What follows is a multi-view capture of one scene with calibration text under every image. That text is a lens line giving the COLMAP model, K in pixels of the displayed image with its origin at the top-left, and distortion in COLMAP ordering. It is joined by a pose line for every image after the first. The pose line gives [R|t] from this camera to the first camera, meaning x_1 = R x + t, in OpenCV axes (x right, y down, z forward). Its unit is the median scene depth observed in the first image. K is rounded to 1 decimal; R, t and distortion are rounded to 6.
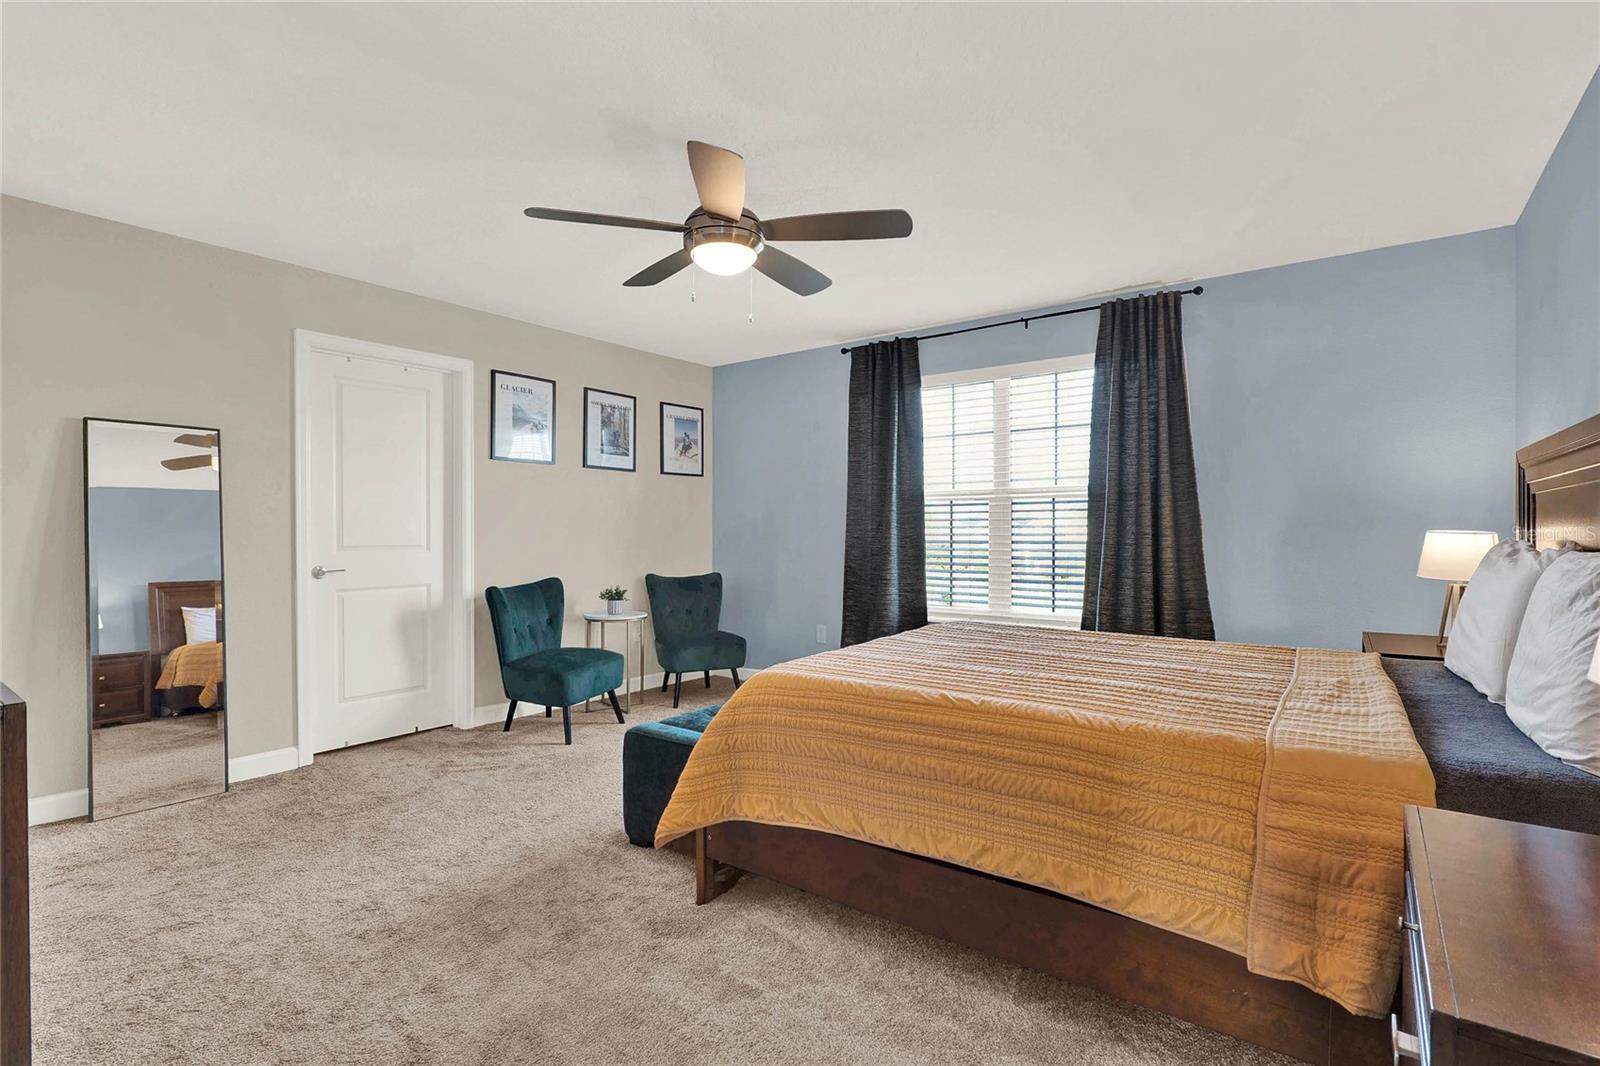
lens RADIAL K [[752.0, 0, 801.9], [0, 752.0, 534.9], [0, 0, 1]] dist [-0.010001, 0.002613]
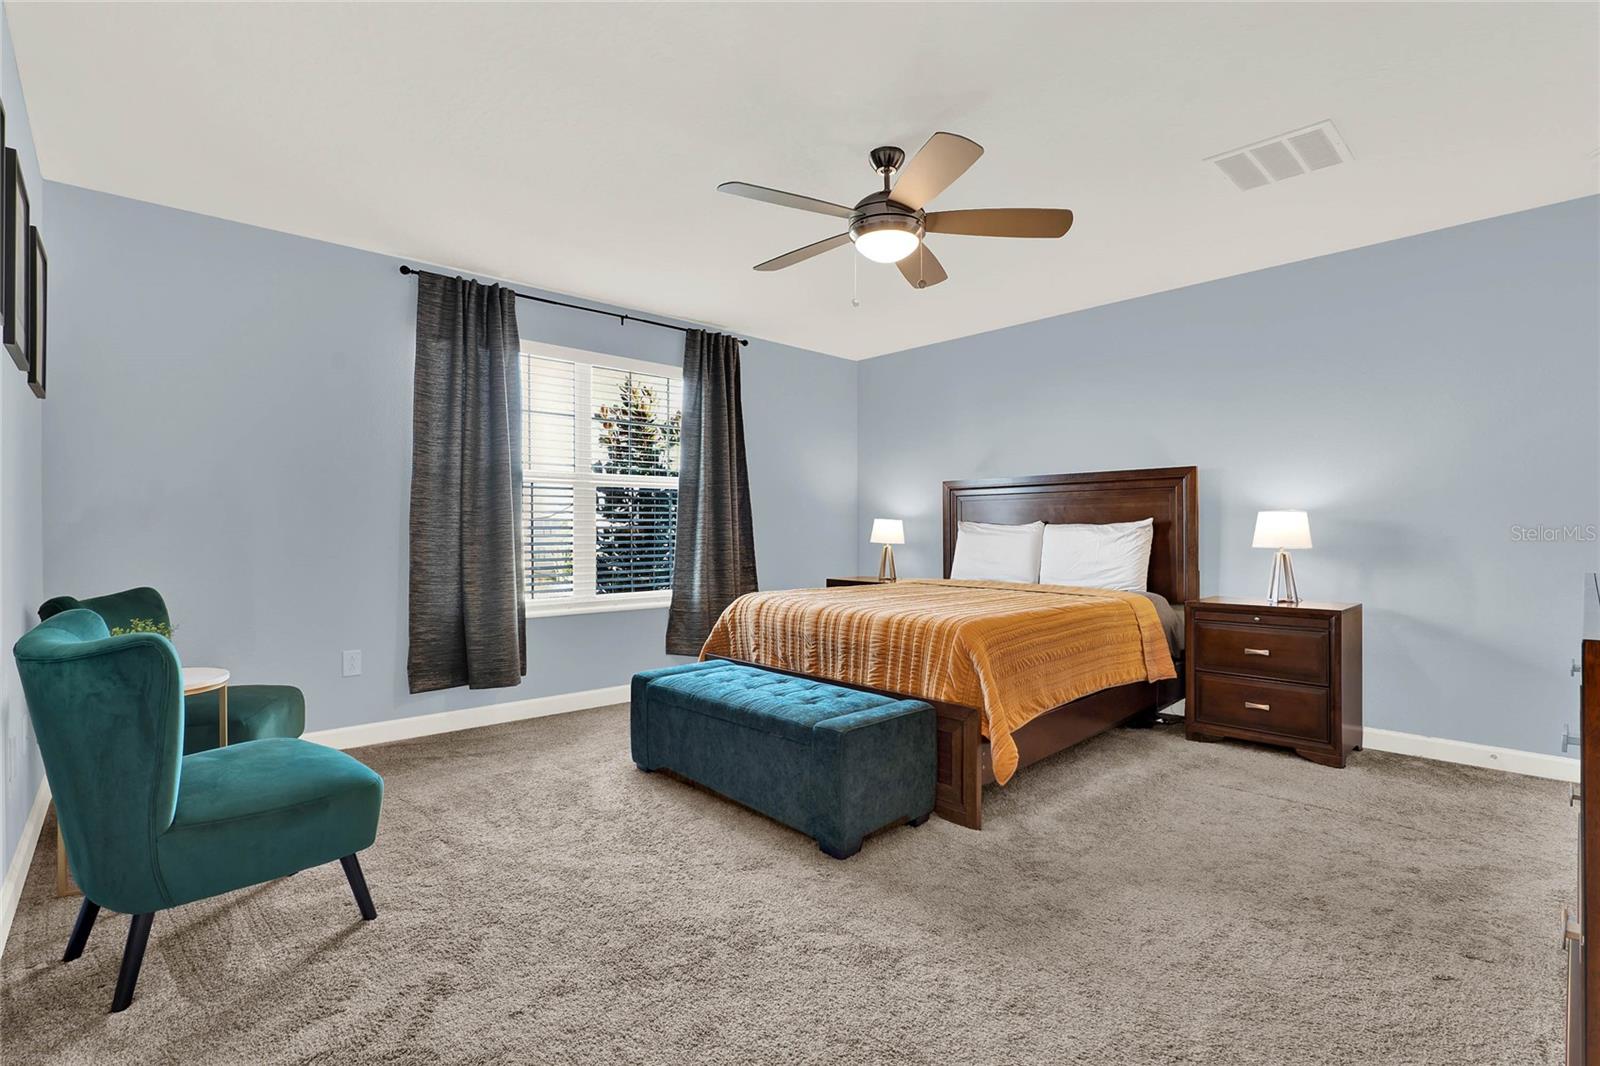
lens RADIAL K [[752.0, 0, 802.9], [0, 752.0, 528.9], [0, 0, 1]] dist [-0.010001, 0.002613]
pose [[0.173962, -0.005349, 0.984738, -0.700990], [0.000241, 0.999985, 0.005389, 0.007483], [-0.984752, -0.000700, 0.173961, 0.563639]]
